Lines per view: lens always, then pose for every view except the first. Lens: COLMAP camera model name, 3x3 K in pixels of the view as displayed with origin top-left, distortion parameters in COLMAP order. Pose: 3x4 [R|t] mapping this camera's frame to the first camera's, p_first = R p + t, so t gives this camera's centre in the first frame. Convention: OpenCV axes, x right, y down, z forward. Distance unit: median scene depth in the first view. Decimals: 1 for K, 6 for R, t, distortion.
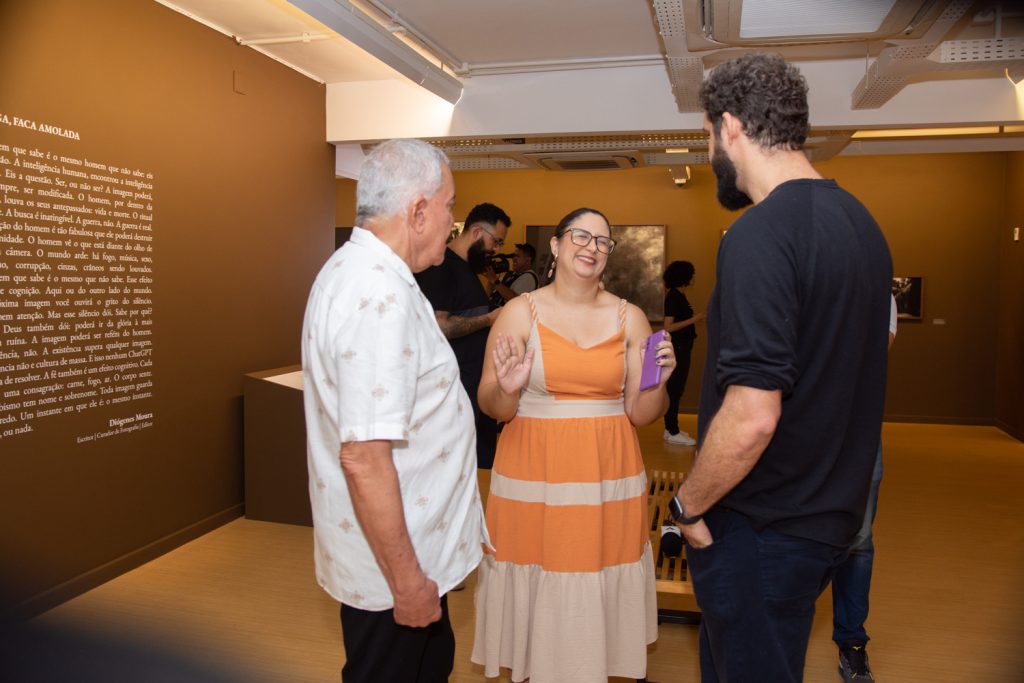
lens RADIAL K [[855.2, 0, 512.0], [0, 855.2, 341.5], [0, 0, 1]] dist [-0.014386, -0.008555]
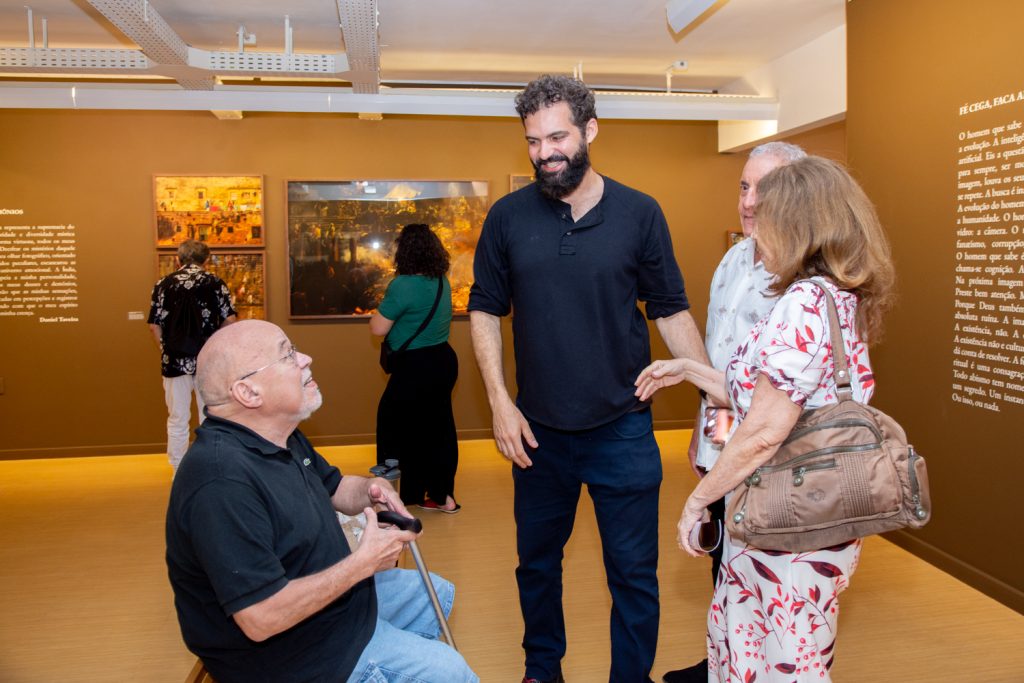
lens RADIAL K [[855.2, 0, 512.0], [0, 855.2, 341.5], [0, 0, 1]] dist [-0.014386, -0.008555]
pose [[-0.924676, 0.033094, -0.379314, 0.334810], [-0.026819, 0.988080, 0.151585, -0.111489], [0.379809, 0.150340, -0.912767, 1.701502]]
